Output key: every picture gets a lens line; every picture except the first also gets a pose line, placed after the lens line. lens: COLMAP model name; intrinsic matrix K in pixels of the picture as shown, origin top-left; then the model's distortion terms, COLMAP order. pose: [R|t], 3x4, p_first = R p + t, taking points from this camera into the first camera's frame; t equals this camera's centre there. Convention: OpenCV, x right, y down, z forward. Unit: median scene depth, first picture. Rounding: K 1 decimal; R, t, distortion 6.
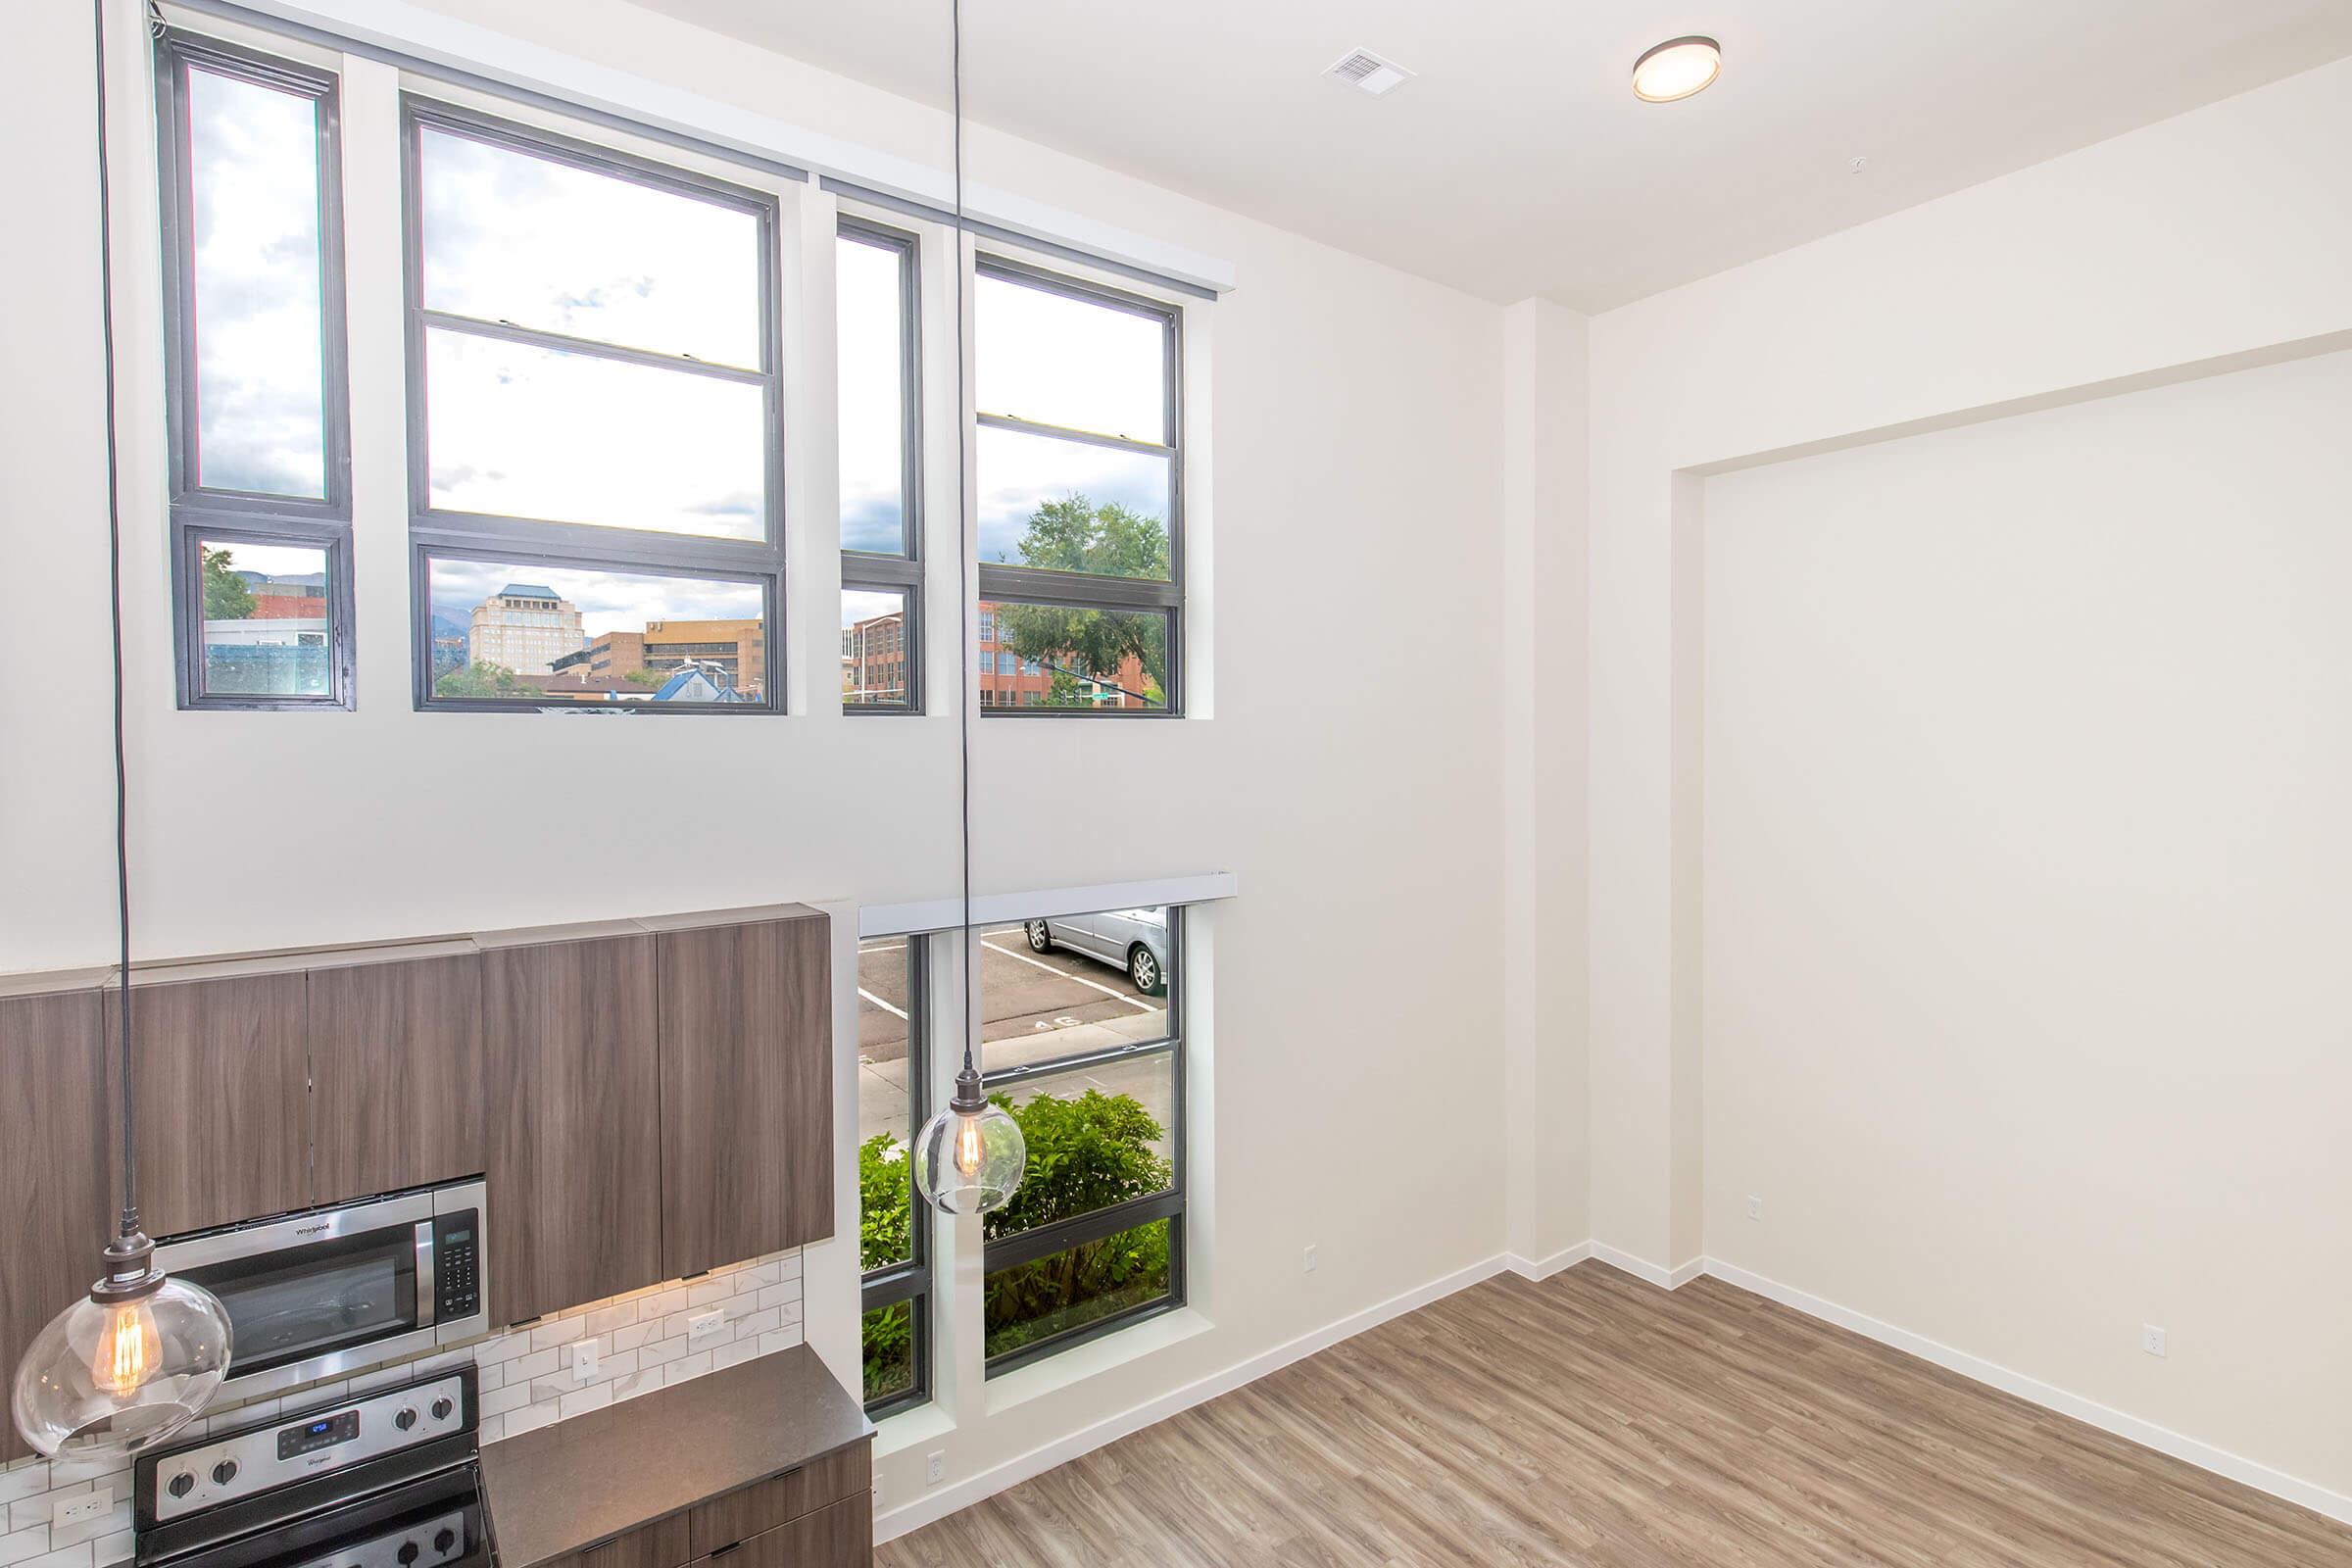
lens RADIAL K [[1117.9, 0, 1119.1], [0, 1117.9, 753.4], [0, 0, 1]] dist [0.008342, -0.000390]
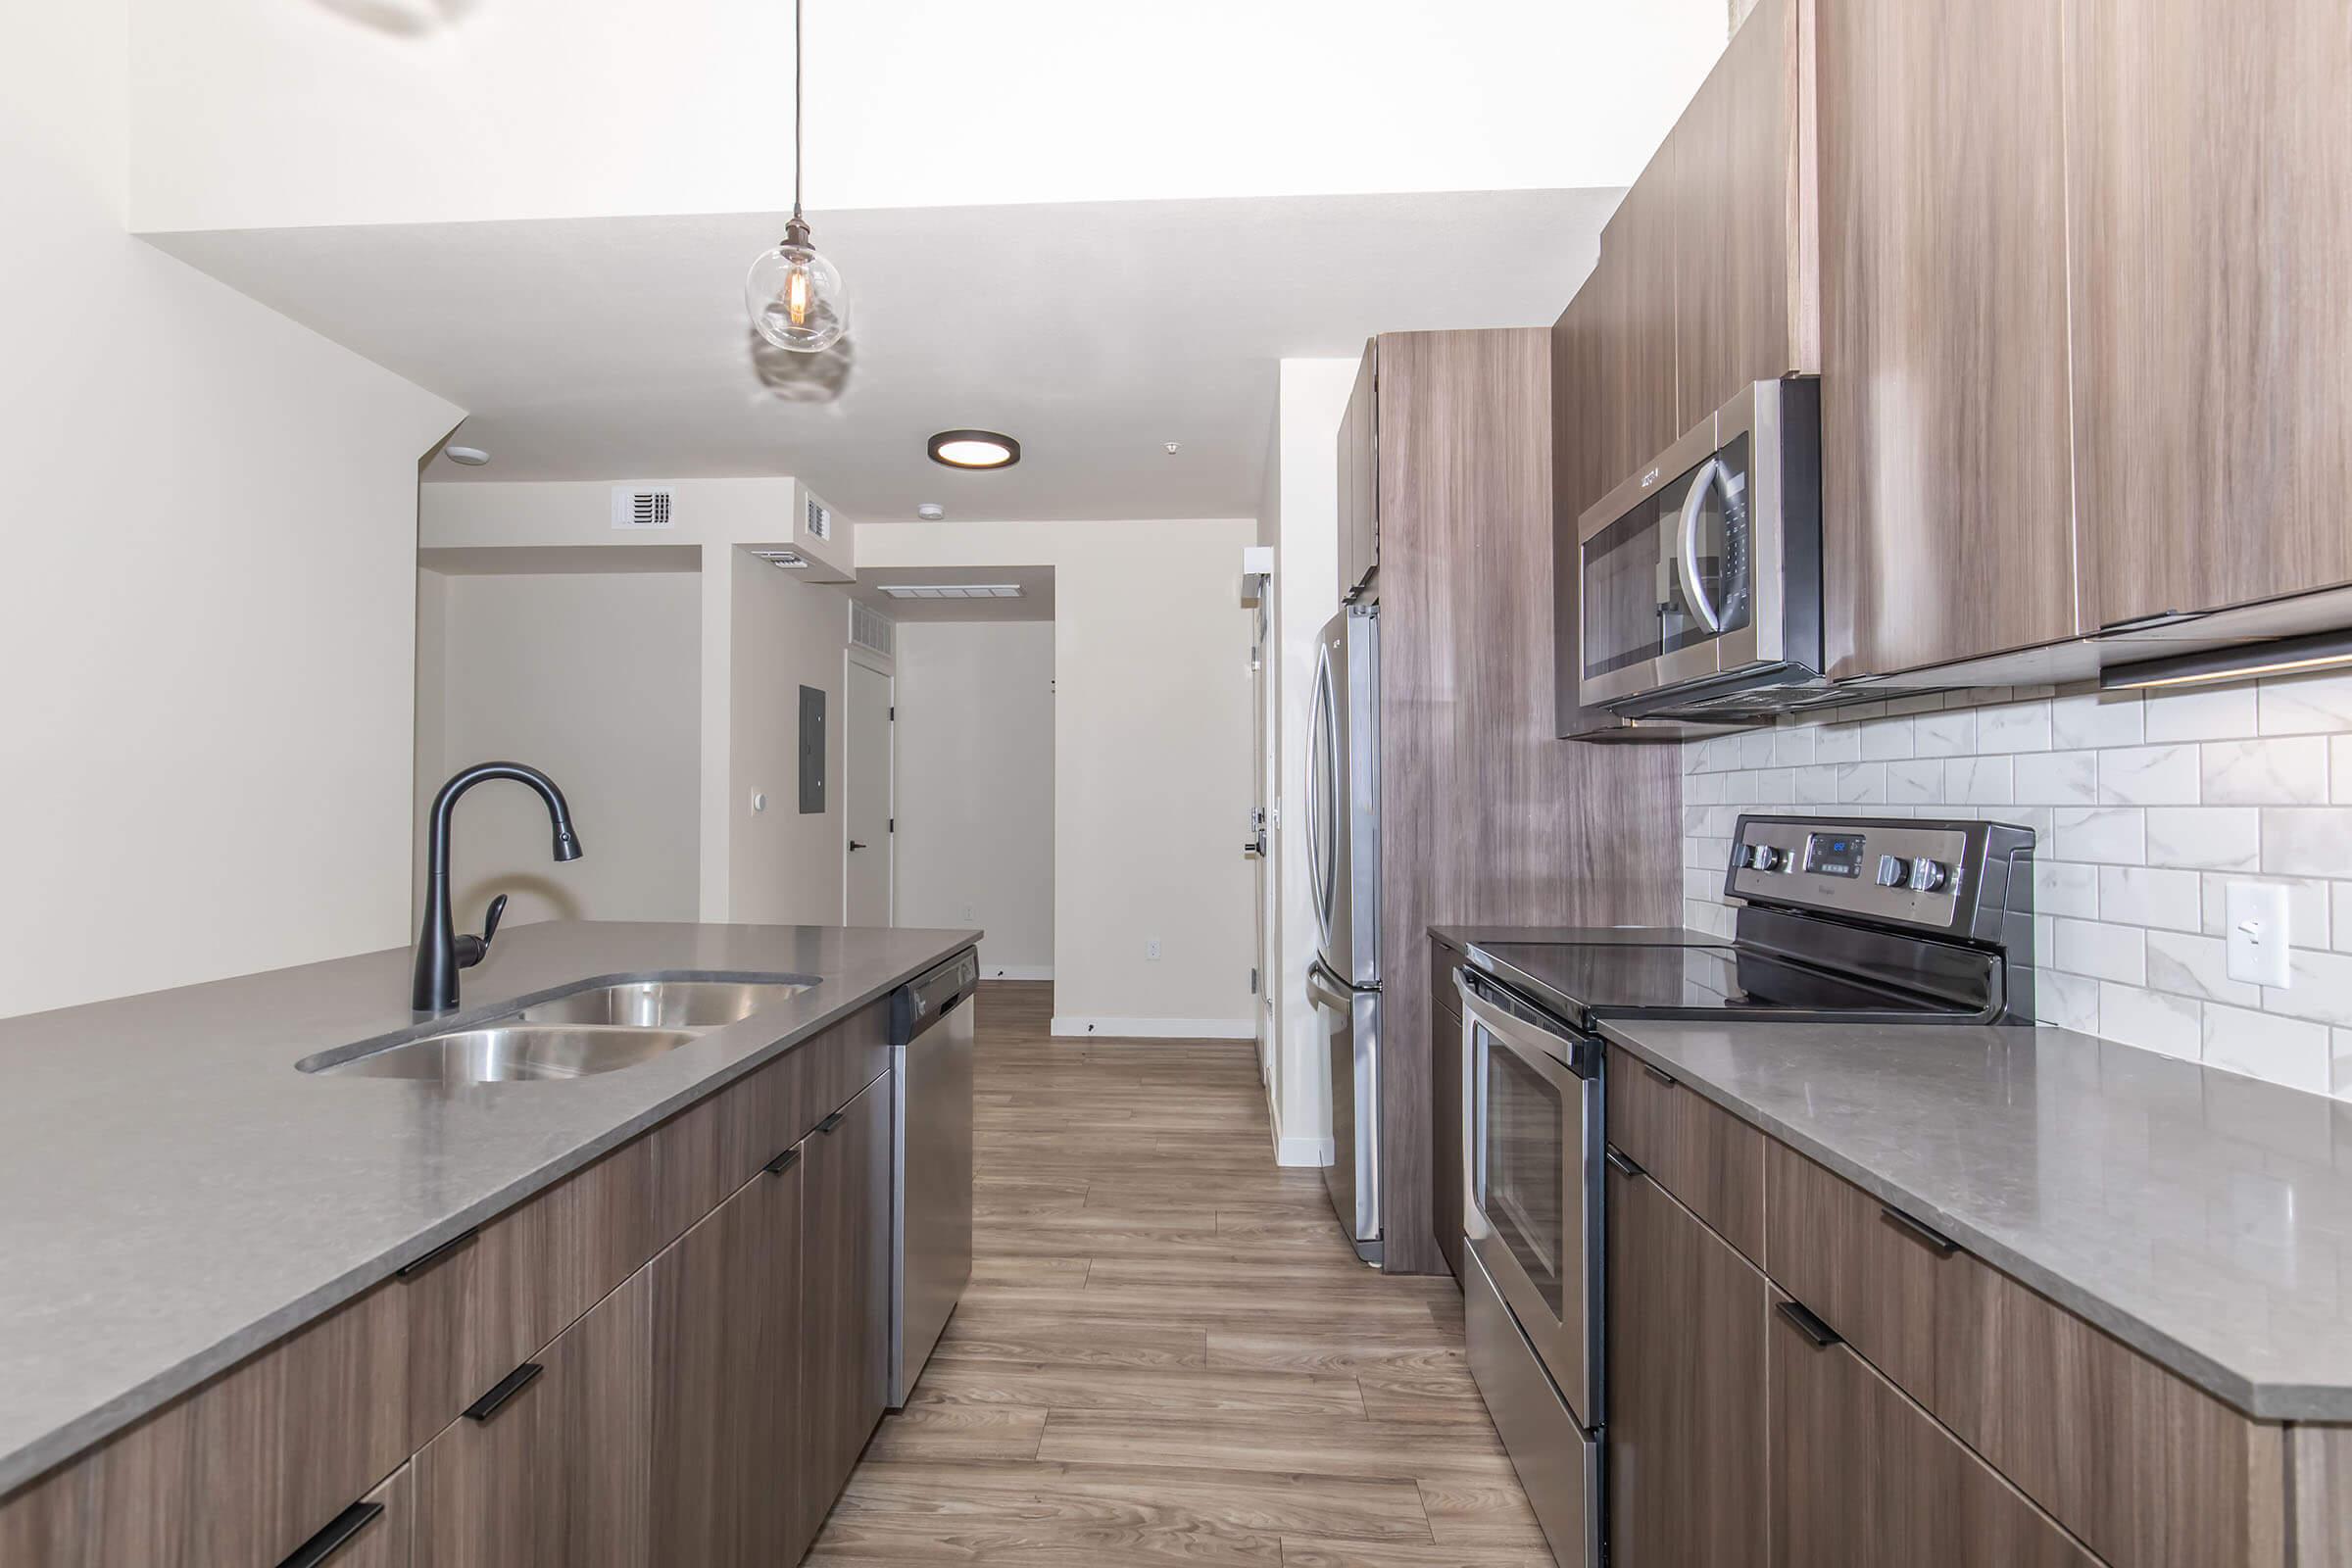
lens RADIAL K [[1103.6, 0, 1115.2], [0, 1103.6, 784.5], [0, 0, 1]] dist [-0.000466, 0.000450]
pose [[-0.629024, -0.002719, -0.777381, 0.027126], [-0.005263, 0.999986, 0.000760, 0.389072], [0.777368, 0.004570, -0.629029, 0.738068]]
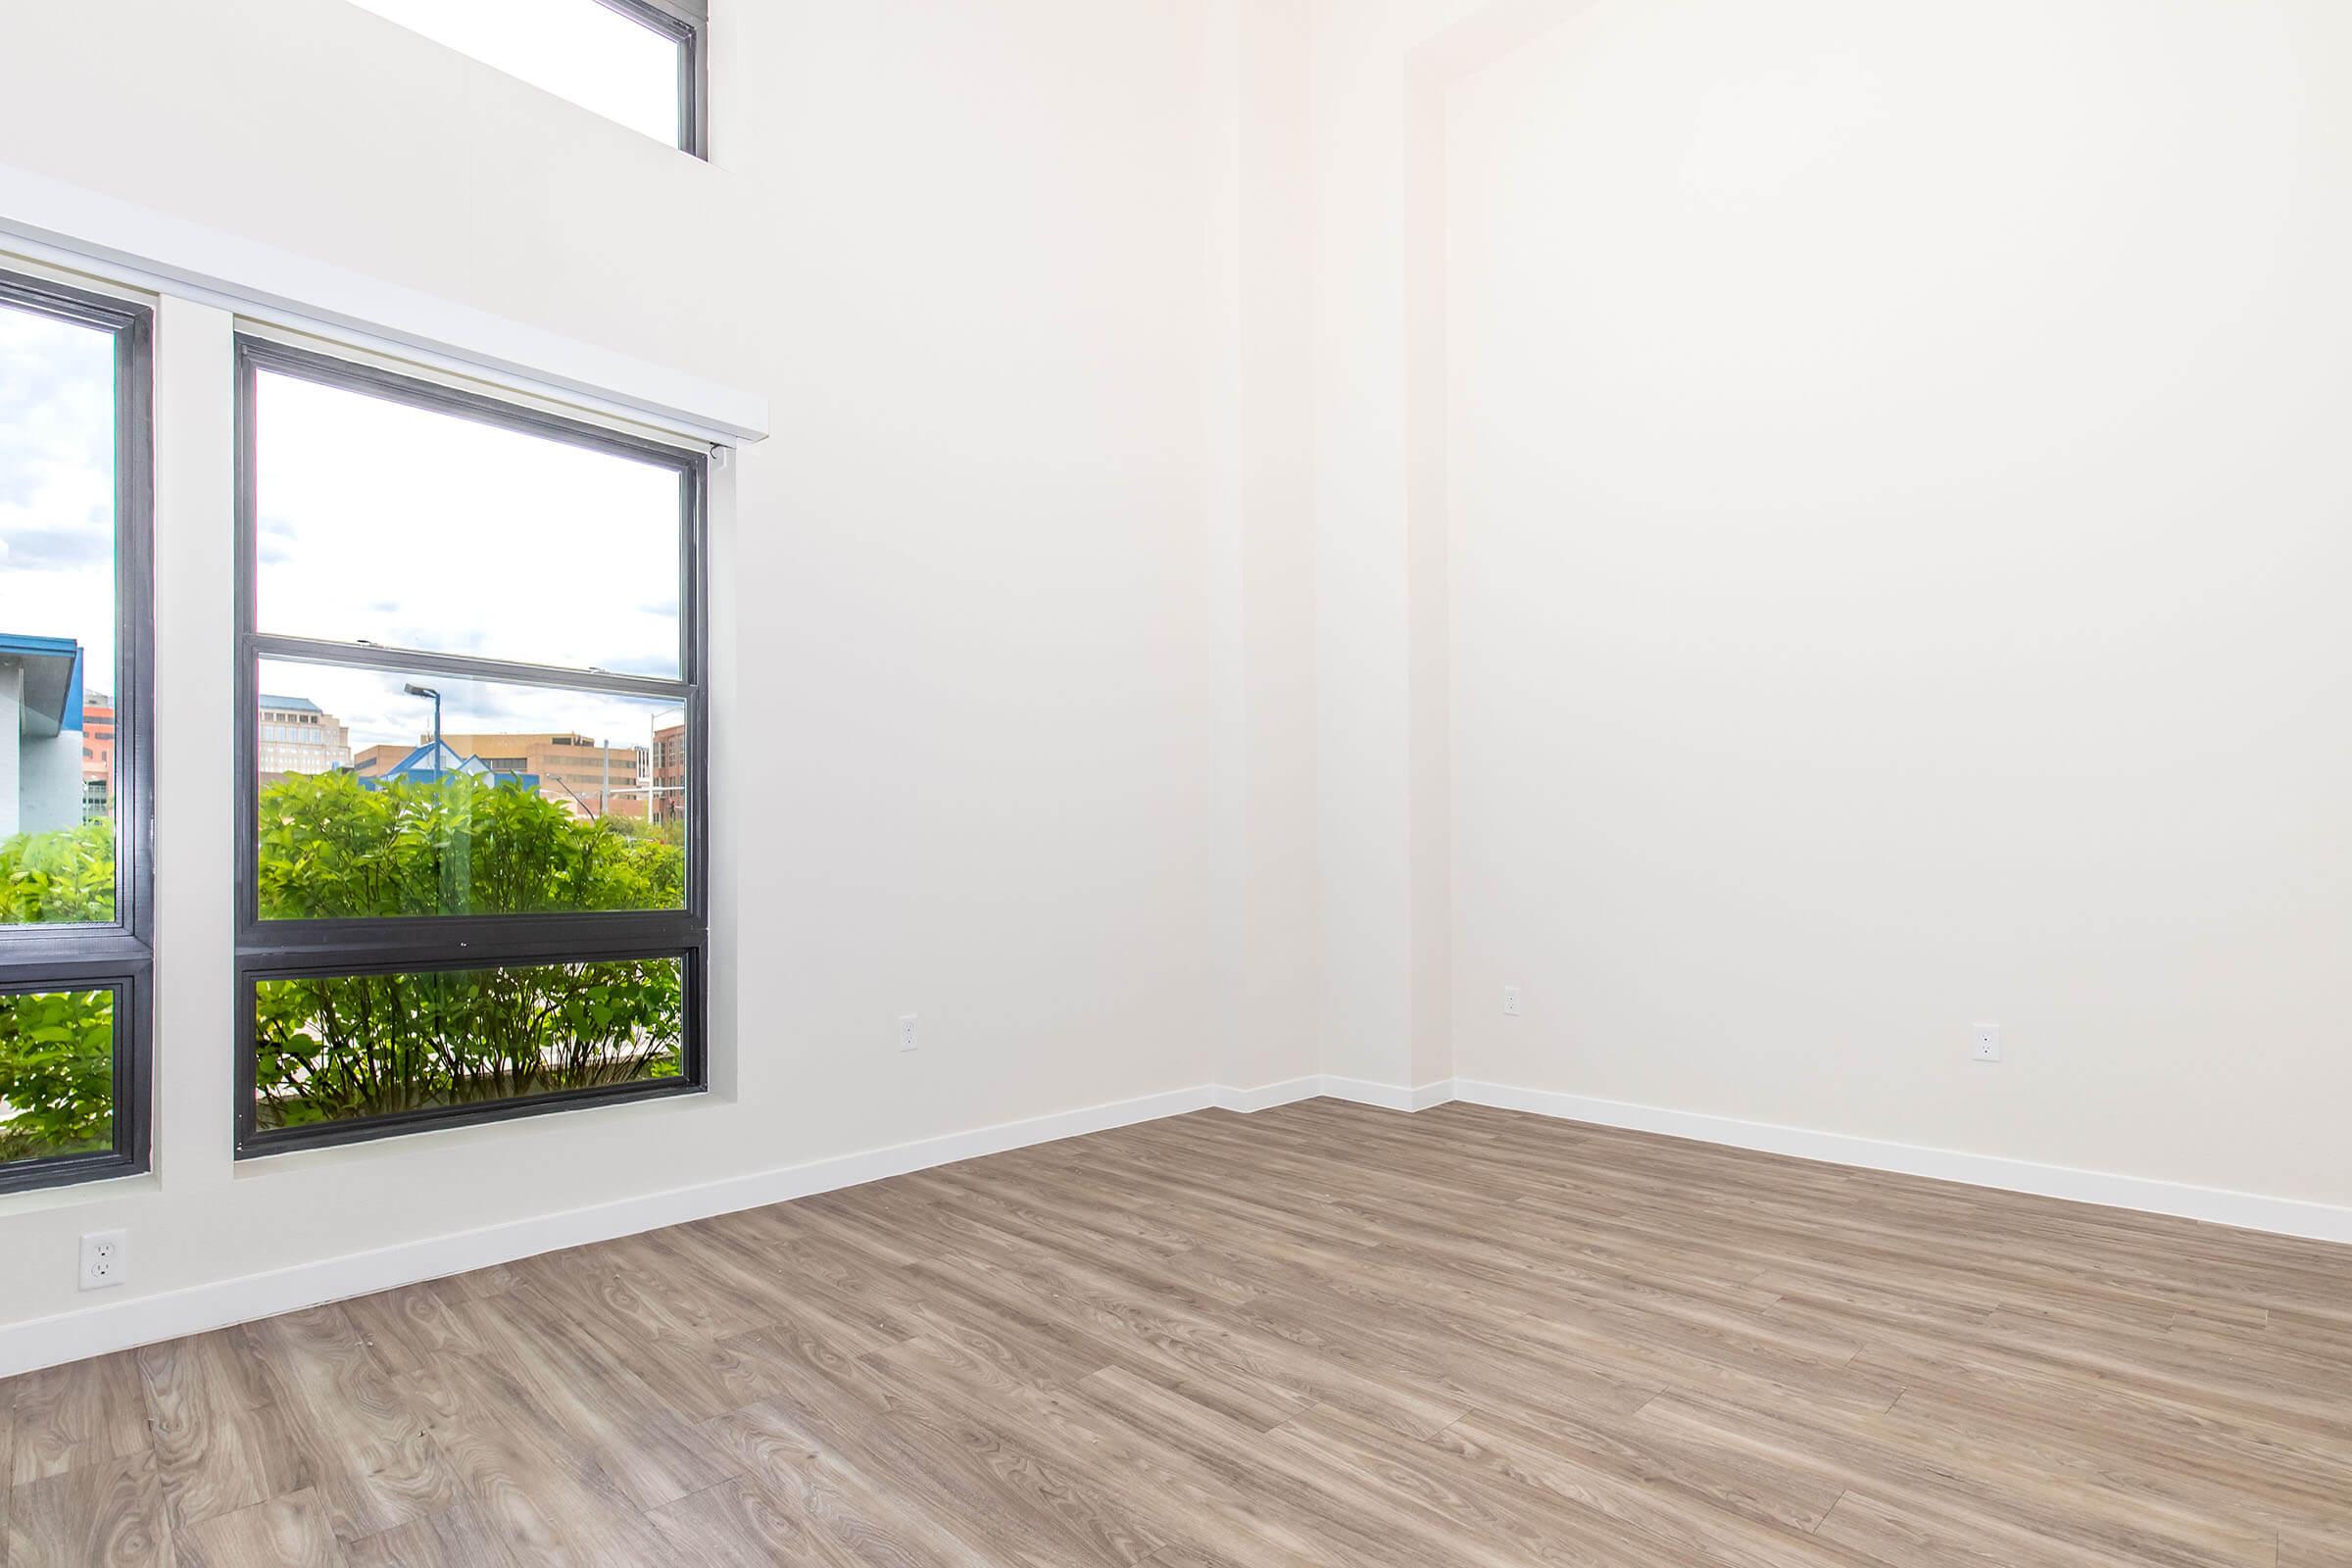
lens RADIAL K [[1117.9, 0, 1132.3], [0, 1117.9, 870.8], [0, 0, 1]] dist [0.008342, -0.000390]
pose [[0.986914, 0.005800, 0.161144, 0.235447], [-0.003205, 0.999861, -0.016359, 0.436276], [-0.161217, 0.015629, 0.986795, 0.358011]]
